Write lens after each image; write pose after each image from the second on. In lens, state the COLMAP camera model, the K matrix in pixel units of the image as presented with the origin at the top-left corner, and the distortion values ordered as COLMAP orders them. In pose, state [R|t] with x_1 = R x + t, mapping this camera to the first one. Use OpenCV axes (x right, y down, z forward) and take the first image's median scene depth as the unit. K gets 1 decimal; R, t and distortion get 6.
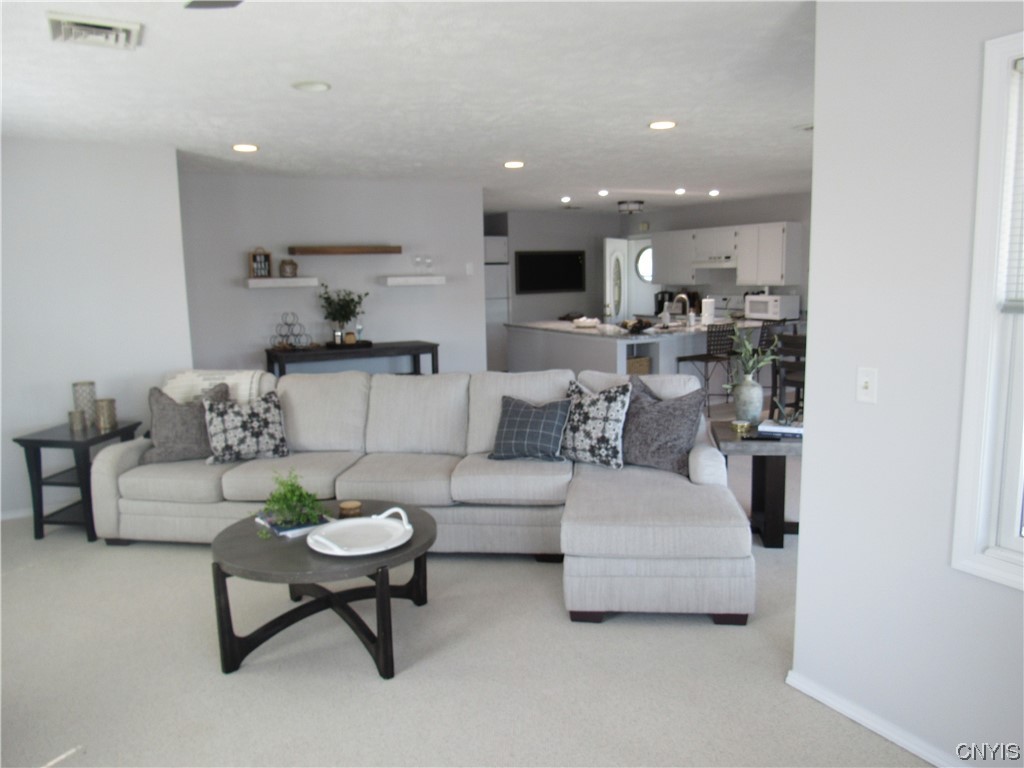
lens RADIAL K [[737.4, 0, 512.8], [0, 737.4, 386.5], [0, 0, 1]] dist [0.005794, -0.000824]
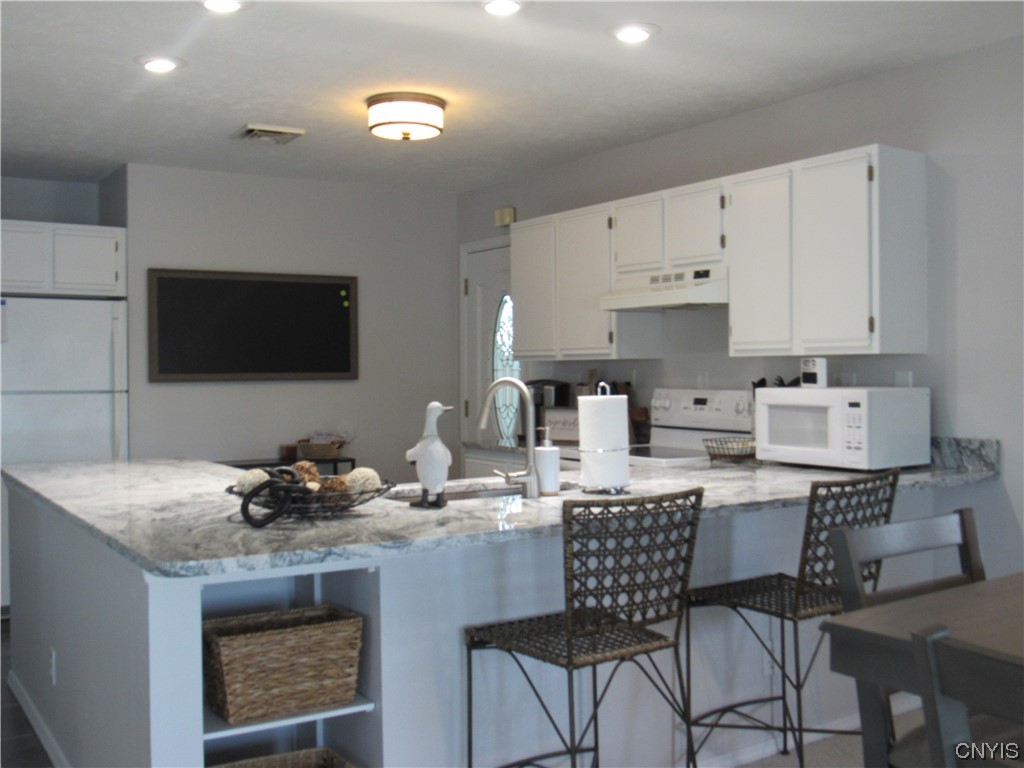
lens RADIAL K [[1066.7, 0, 511.2], [0, 1066.7, 381.3], [0, 0, 1]] dist [0.015554, 0.000000]
pose [[0.998860, 0.013107, 0.045896, 0.191716], [-0.006262, 0.989233, -0.146214, -0.059397], [-0.047318, 0.145760, 0.988188, 0.559443]]
